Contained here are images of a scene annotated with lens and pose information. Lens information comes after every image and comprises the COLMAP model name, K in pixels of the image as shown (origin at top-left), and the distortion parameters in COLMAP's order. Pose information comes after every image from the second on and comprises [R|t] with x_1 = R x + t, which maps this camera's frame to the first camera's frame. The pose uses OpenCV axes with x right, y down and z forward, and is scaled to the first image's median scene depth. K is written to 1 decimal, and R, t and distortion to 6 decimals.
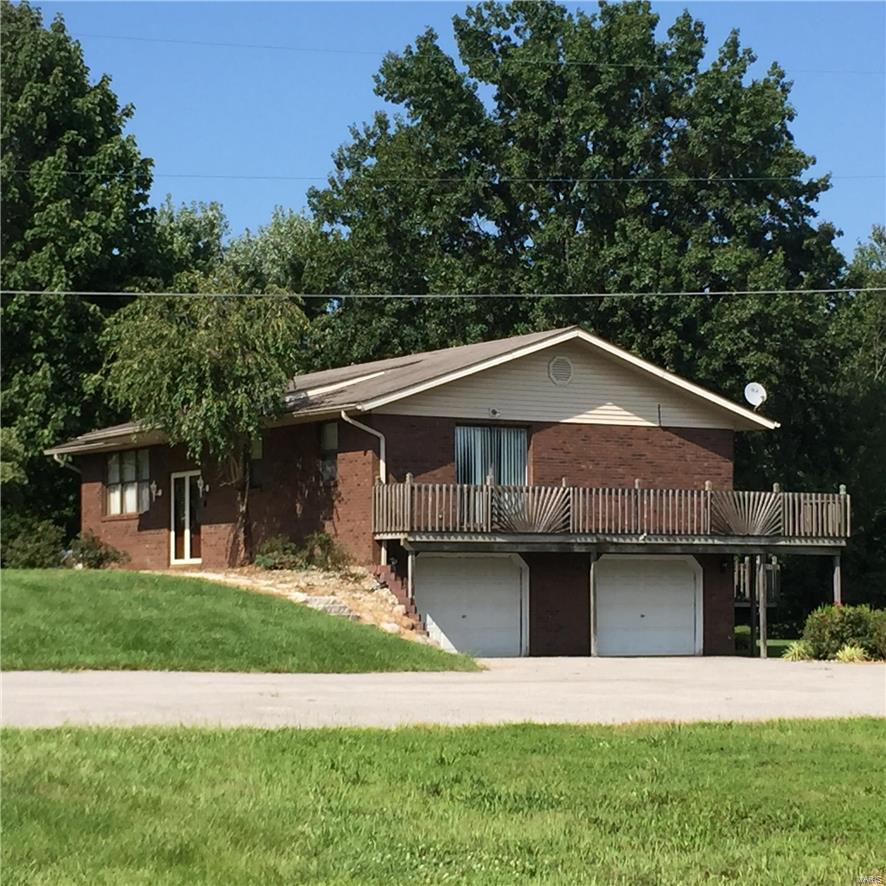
lens RADIAL K [[2426.7, 0, 443.7], [0, 2426.7, 434.9], [0, 0, 1]] dist [0.081325, 0.000000]
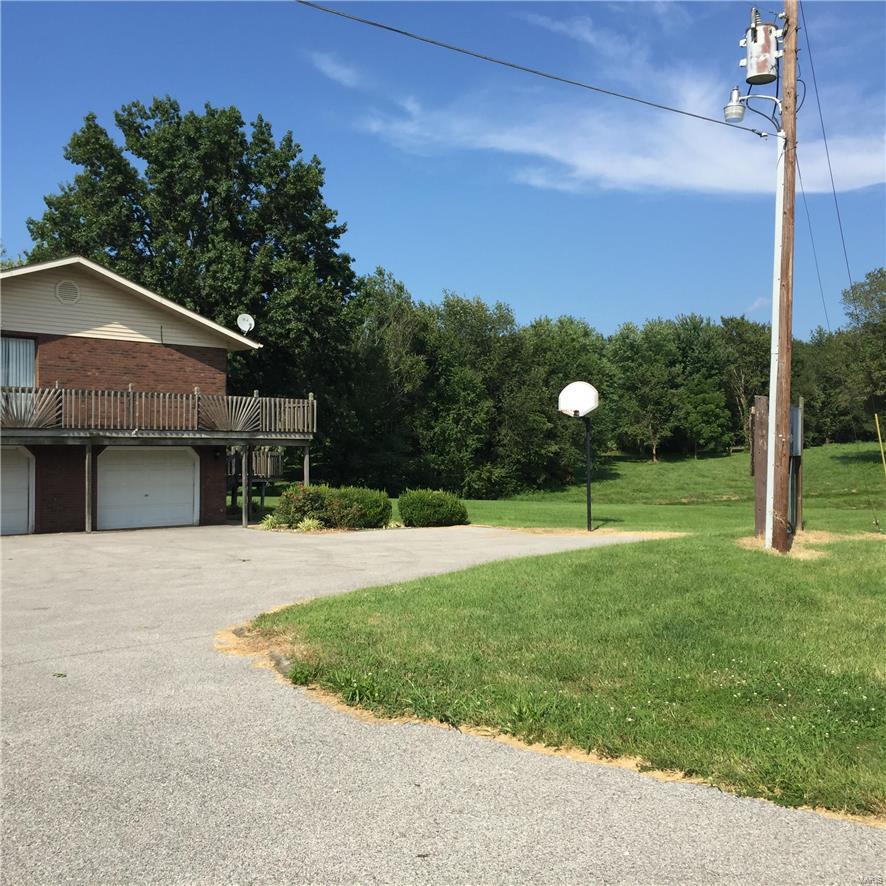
lens RADIAL K [[1010.6, 0, 438.1], [0, 1010.6, 445.9], [0, 0, 1]] dist [0.072336, 0.000000]
pose [[0.977785, -0.000842, 0.209607, 0.115300], [-0.010369, 0.998573, 0.052379, 0.019703], [-0.209353, -0.053388, 0.976382, 0.445876]]
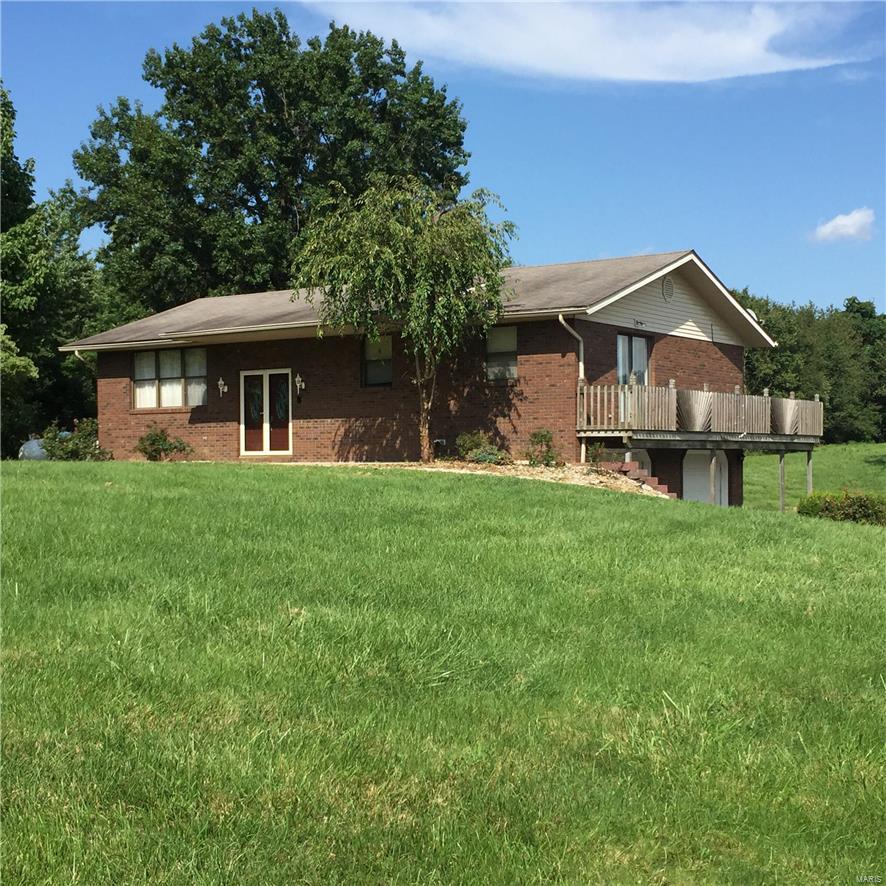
lens RADIAL K [[1392.1, 0, 439.4], [0, 1392.1, 436.5], [0, 0, 1]] dist [0.085506, 0.000000]
pose [[0.912647, 0.007843, 0.408673, -0.301633], [-0.028004, 0.998666, 0.043373, 0.016402], [-0.407788, -0.051029, 0.911650, 0.420721]]
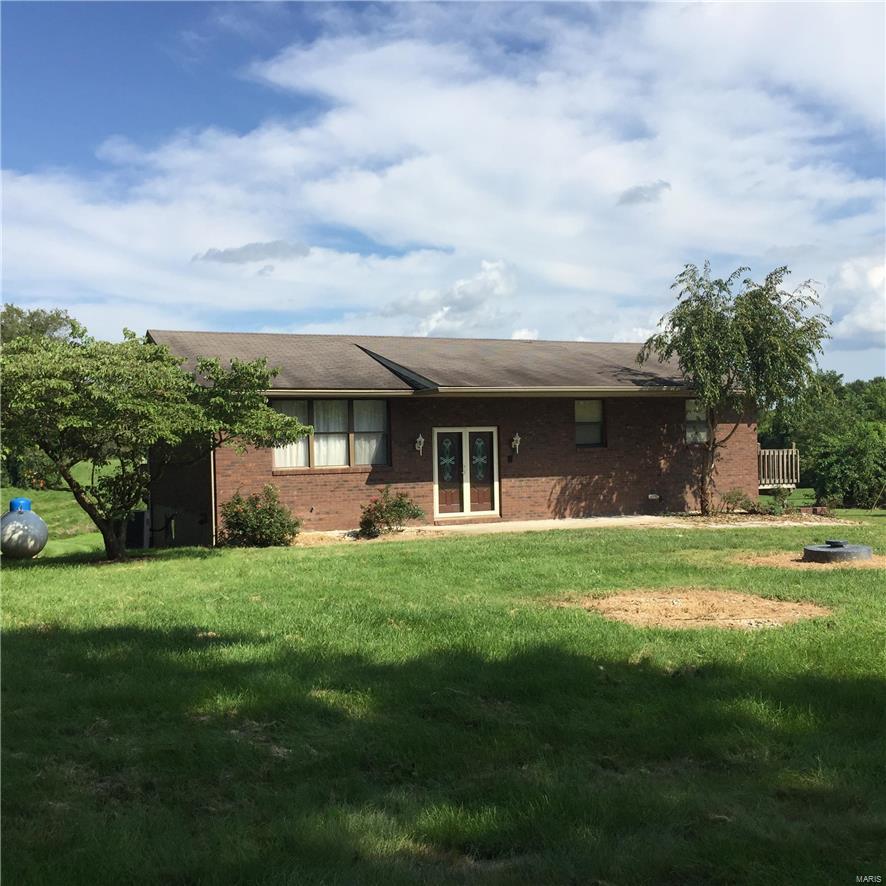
lens RADIAL K [[1010.6, 0, 443.1], [0, 1010.6, 441.6], [0, 0, 1]] dist [0.072336, 0.000000]
pose [[0.108259, 0.013155, 0.994036, -0.559866], [-0.045670, 0.998923, -0.008246, 0.026366], [-0.993073, -0.044505, 0.108744, 1.006971]]
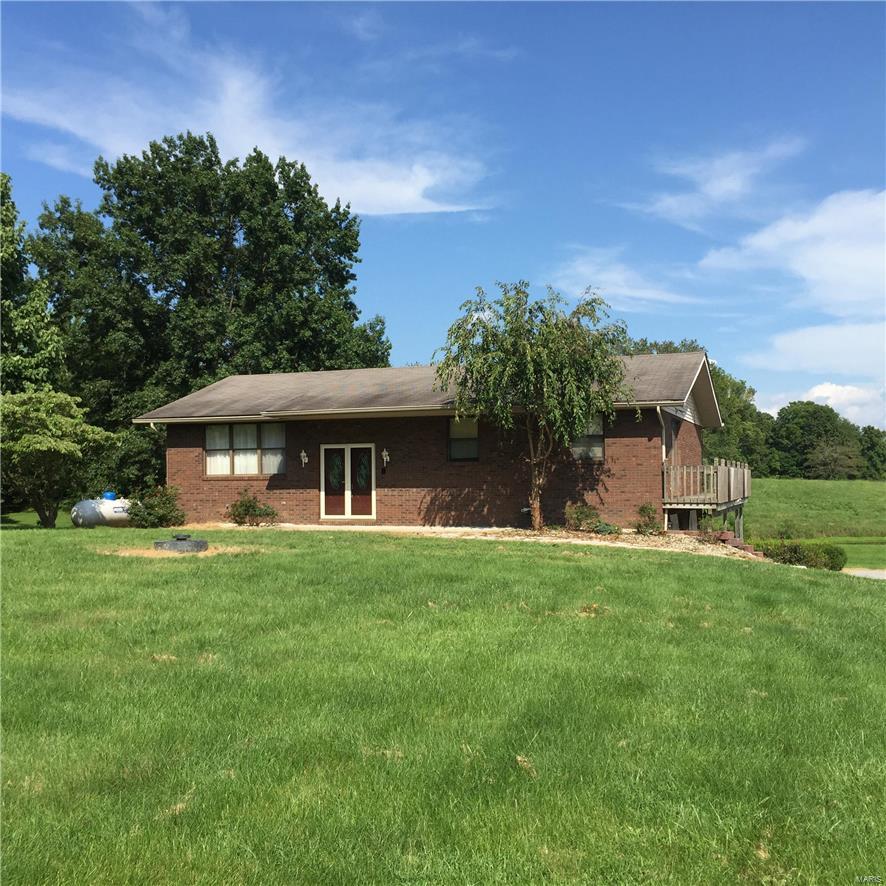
lens RADIAL K [[1010.6, 0, 448.9], [0, 1010.6, 452.1], [0, 0, 1]] dist [0.072336, 0.000000]
pose [[0.780518, 0.018906, 0.624847, -0.404328], [-0.040703, 0.998959, 0.020618, 0.006781], [-0.623807, -0.041526, 0.780475, 0.593146]]
